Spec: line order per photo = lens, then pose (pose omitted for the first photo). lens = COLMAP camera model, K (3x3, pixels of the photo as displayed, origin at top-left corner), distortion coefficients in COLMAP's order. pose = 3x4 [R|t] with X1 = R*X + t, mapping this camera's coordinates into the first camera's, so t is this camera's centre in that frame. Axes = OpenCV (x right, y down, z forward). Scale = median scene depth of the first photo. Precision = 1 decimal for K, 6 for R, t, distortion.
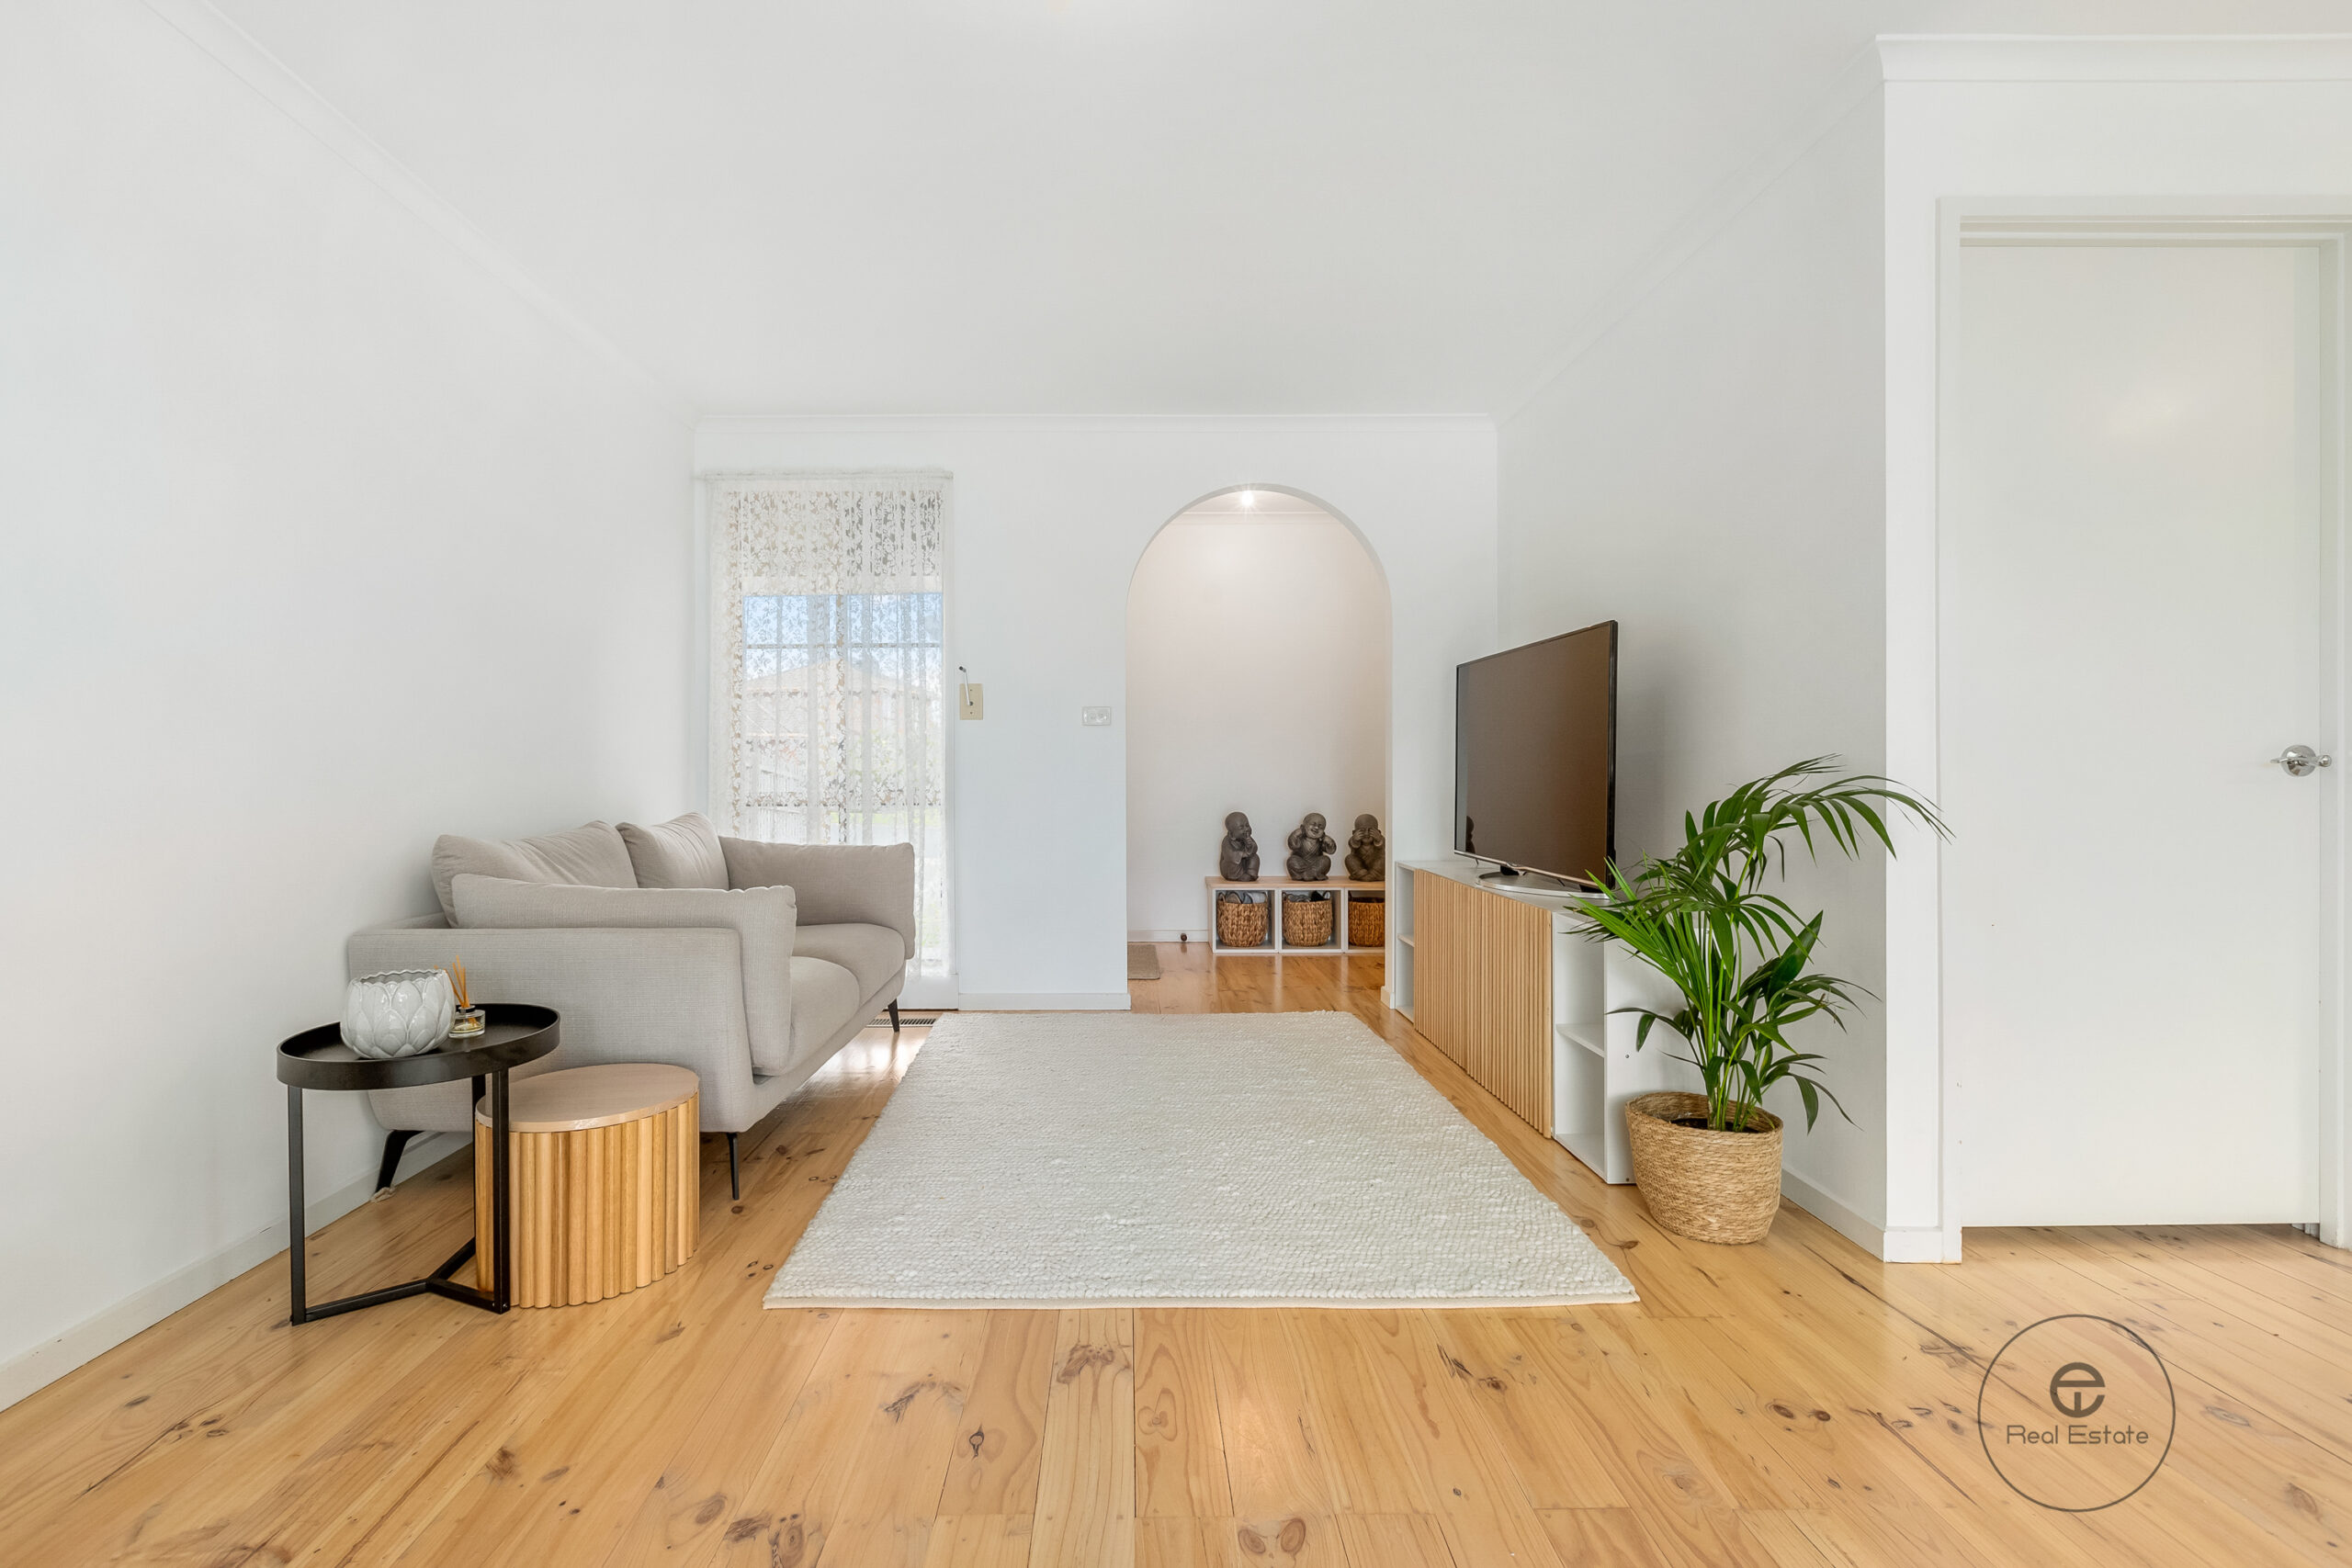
lens RADIAL K [[1057.8, 0, 1165.1], [0, 1057.8, 773.6], [0, 0, 1]] dist [-0.002603, 0.000739]
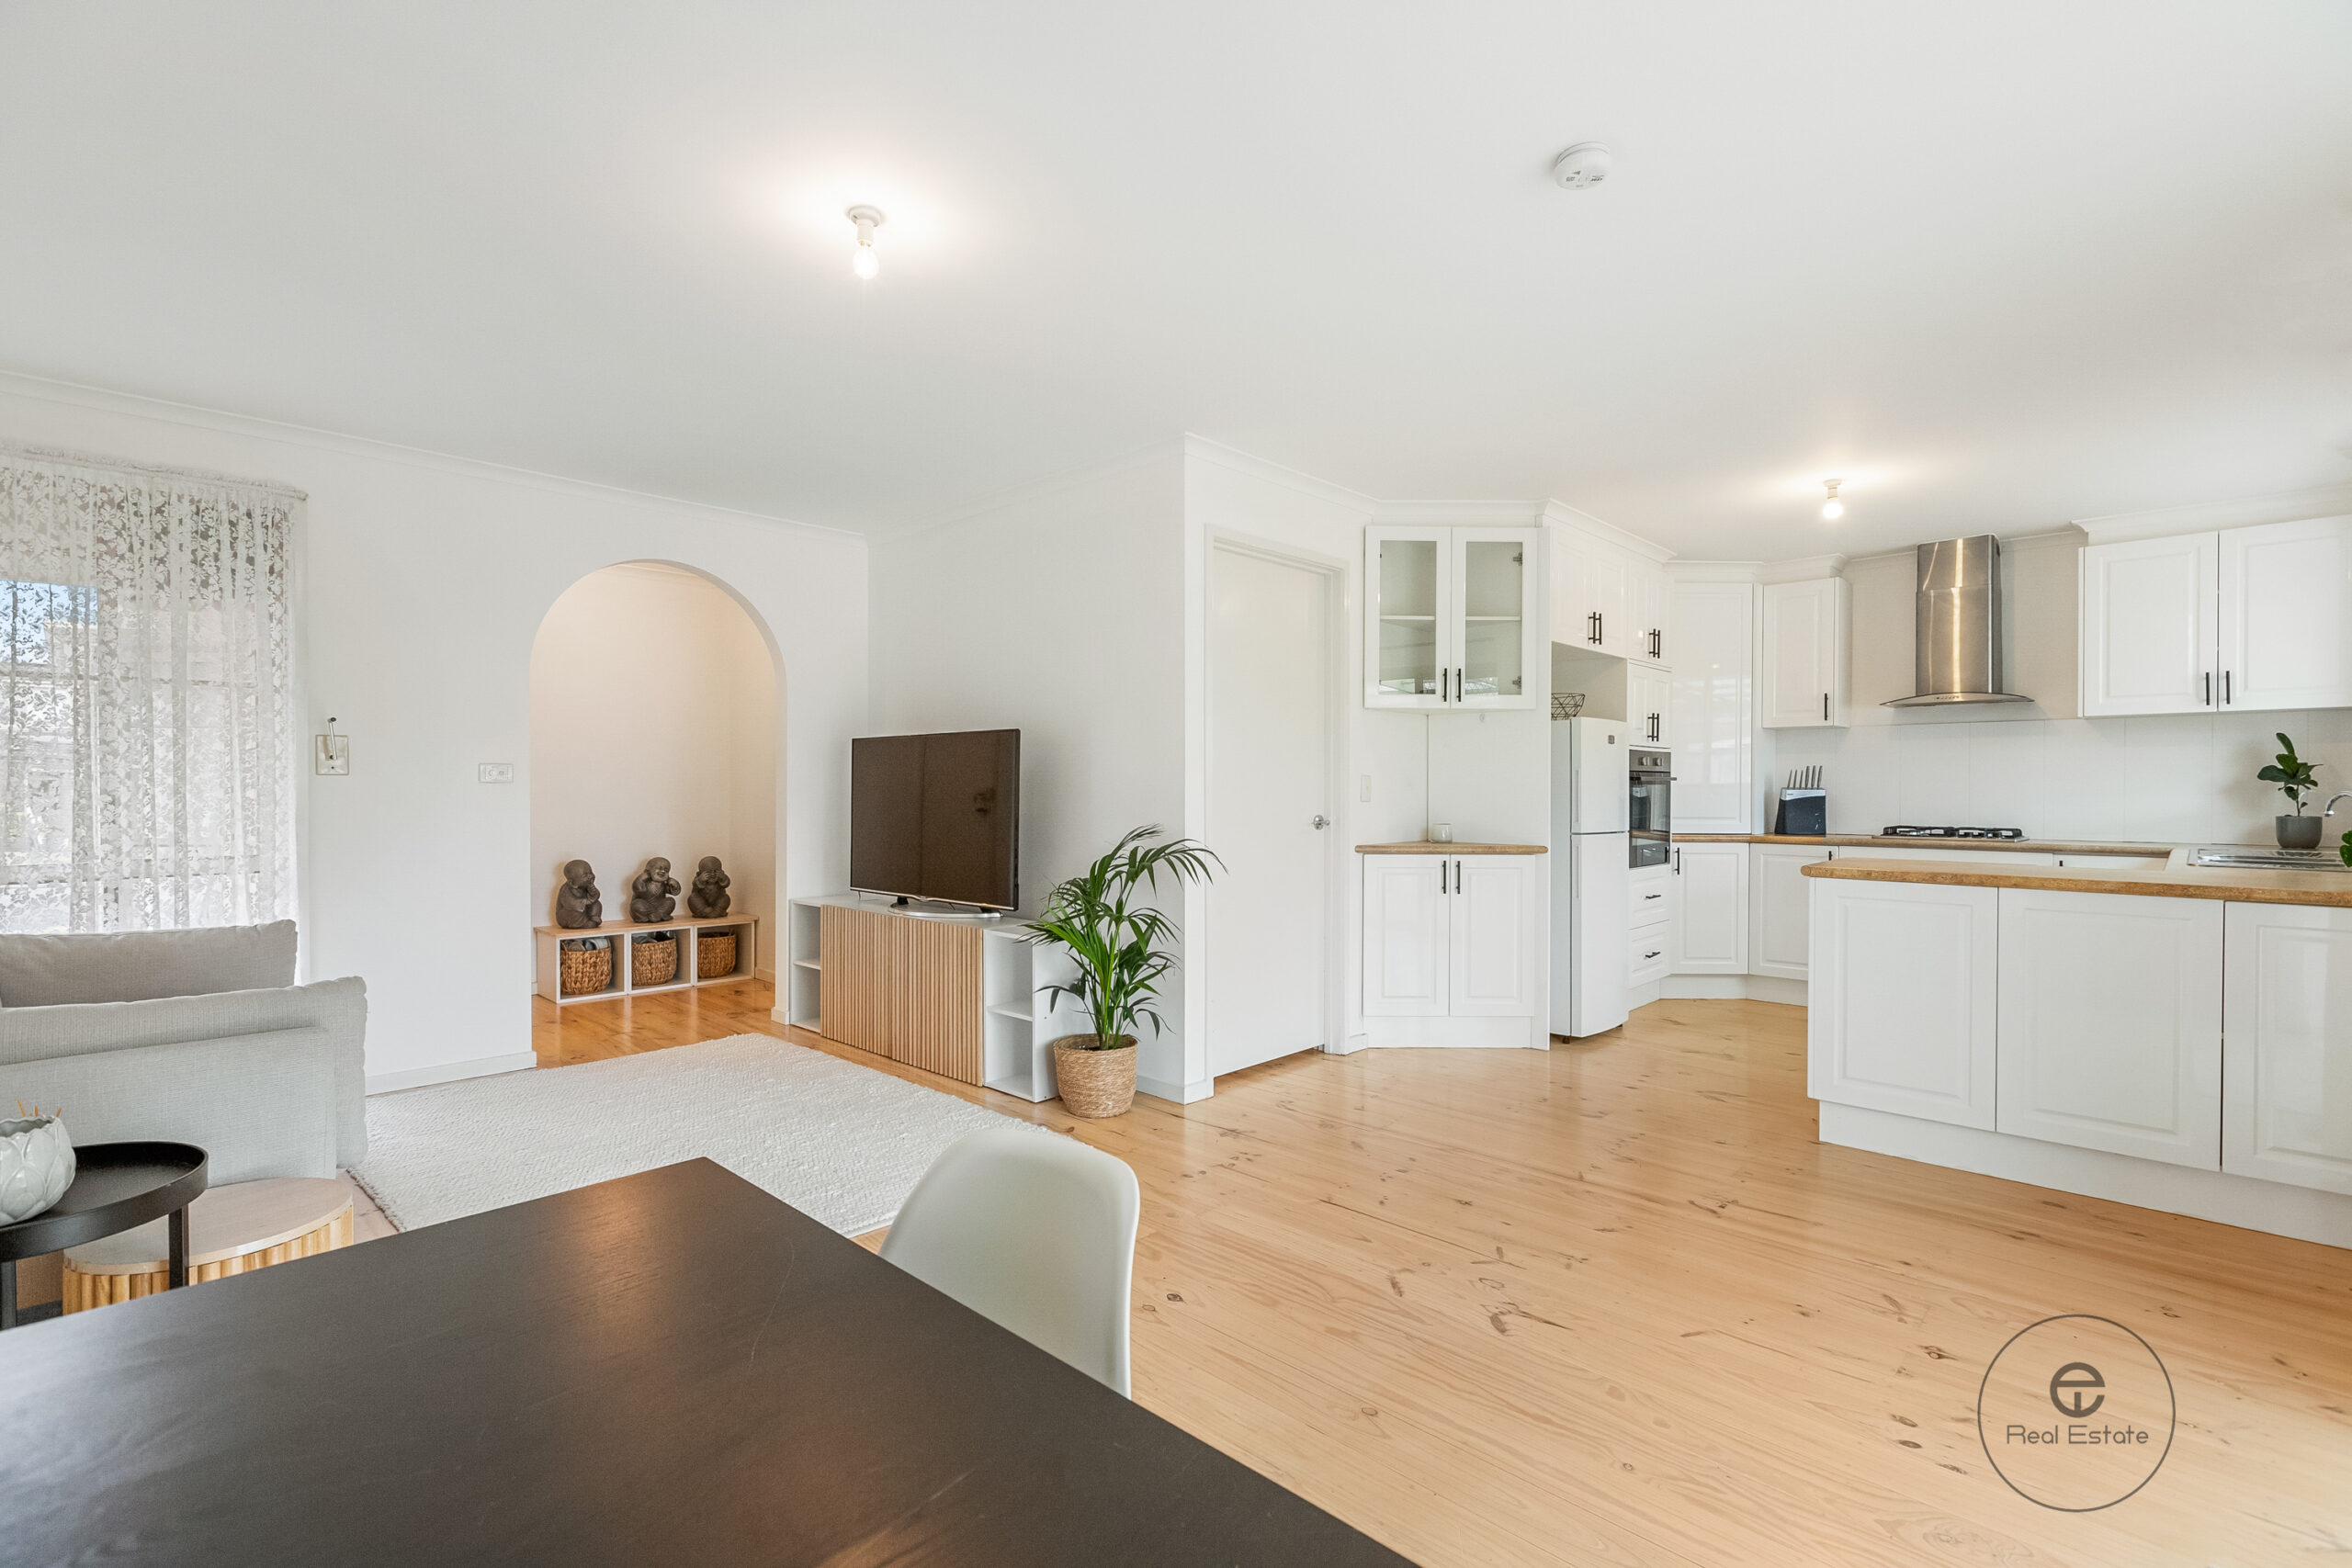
lens RADIAL K [[1057.8, 0, 1179.5], [0, 1057.8, 789.4], [0, 0, 1]] dist [-0.002603, 0.000739]
pose [[0.693575, 0.001844, 0.720382, -0.333534], [-0.002962, 0.999996, 0.000293, -0.041647], [-0.720379, -0.002337, 0.693577, -0.132194]]
